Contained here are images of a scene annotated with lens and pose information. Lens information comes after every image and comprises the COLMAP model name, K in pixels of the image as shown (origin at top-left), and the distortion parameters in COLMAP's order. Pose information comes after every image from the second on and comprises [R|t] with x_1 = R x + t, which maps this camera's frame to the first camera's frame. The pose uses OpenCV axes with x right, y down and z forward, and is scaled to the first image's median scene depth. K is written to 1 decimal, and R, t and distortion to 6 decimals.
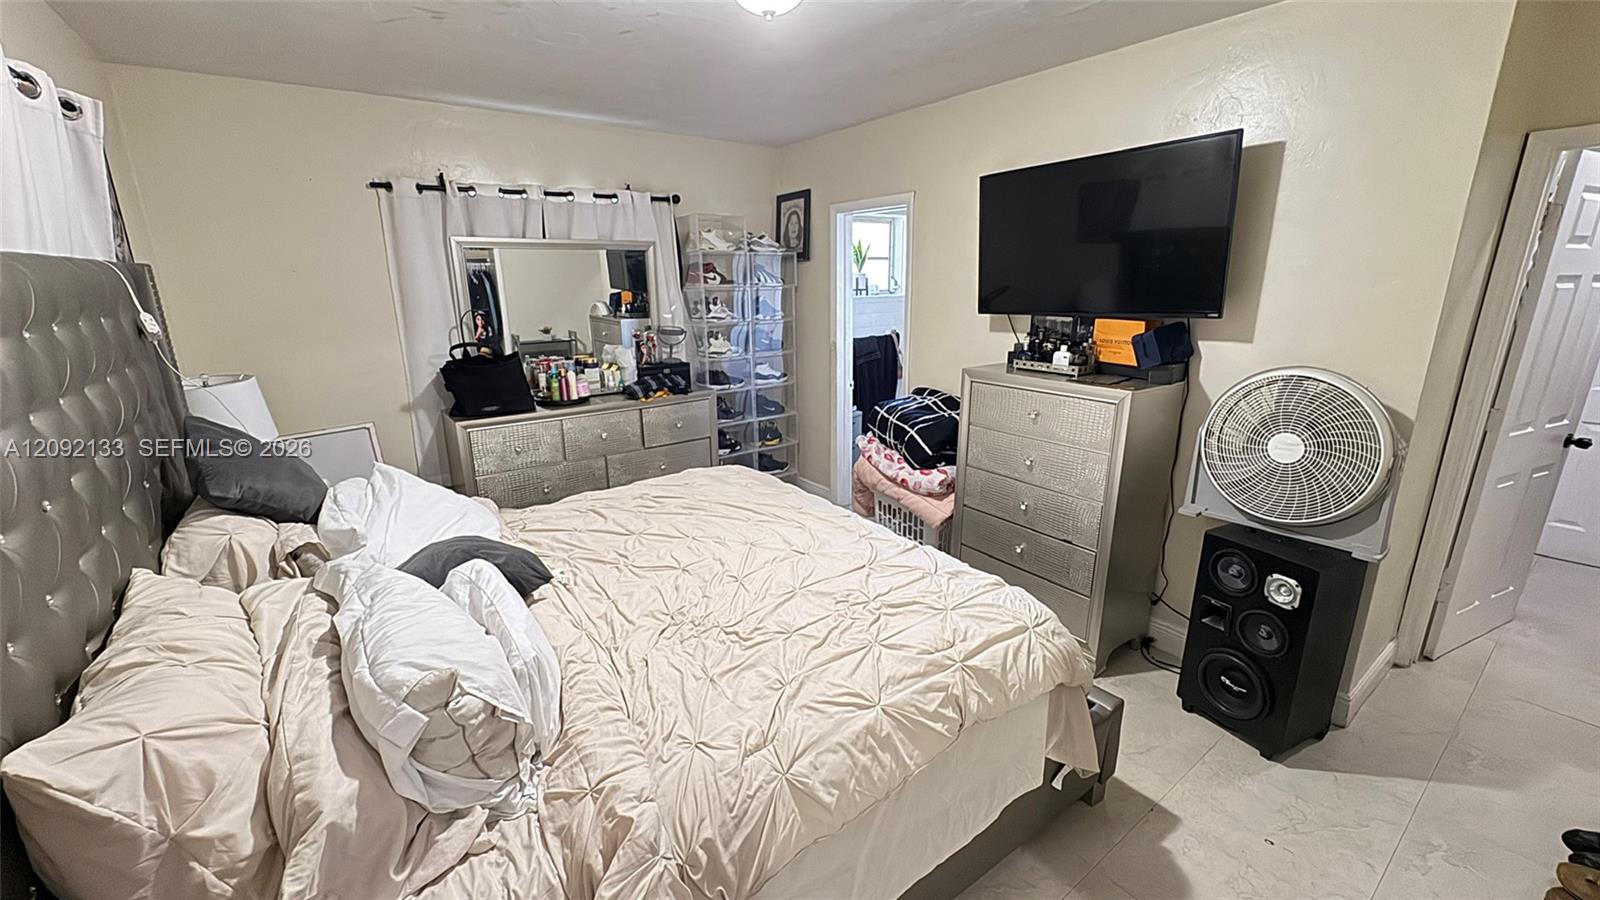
lens RADIAL K [[639.0, 0, 797.1], [0, 639.0, 447.0], [0, 0, 1]] dist [-0.001632, -0.000064]
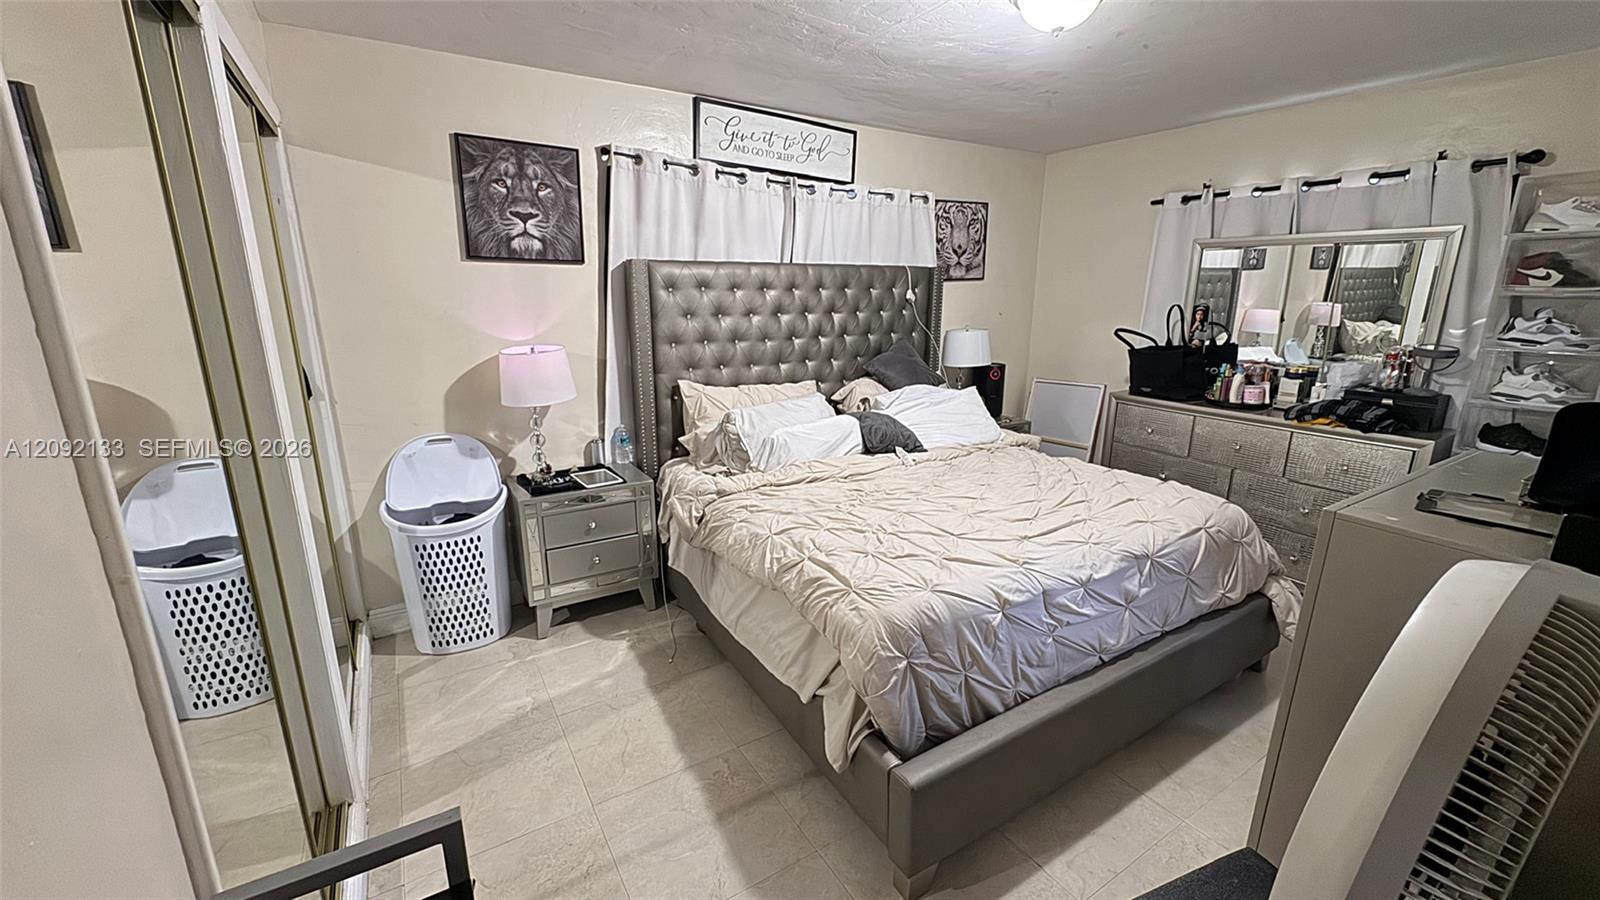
lens RADIAL K [[639.0, 0, 798.5], [0, 639.0, 450.7], [0, 0, 1]] dist [-0.001632, -0.000064]
pose [[-0.085988, 0.261696, -0.961312, 0.667849], [-0.257190, 0.926352, 0.275184, -0.107452], [0.962527, 0.270903, -0.012350, 0.416282]]
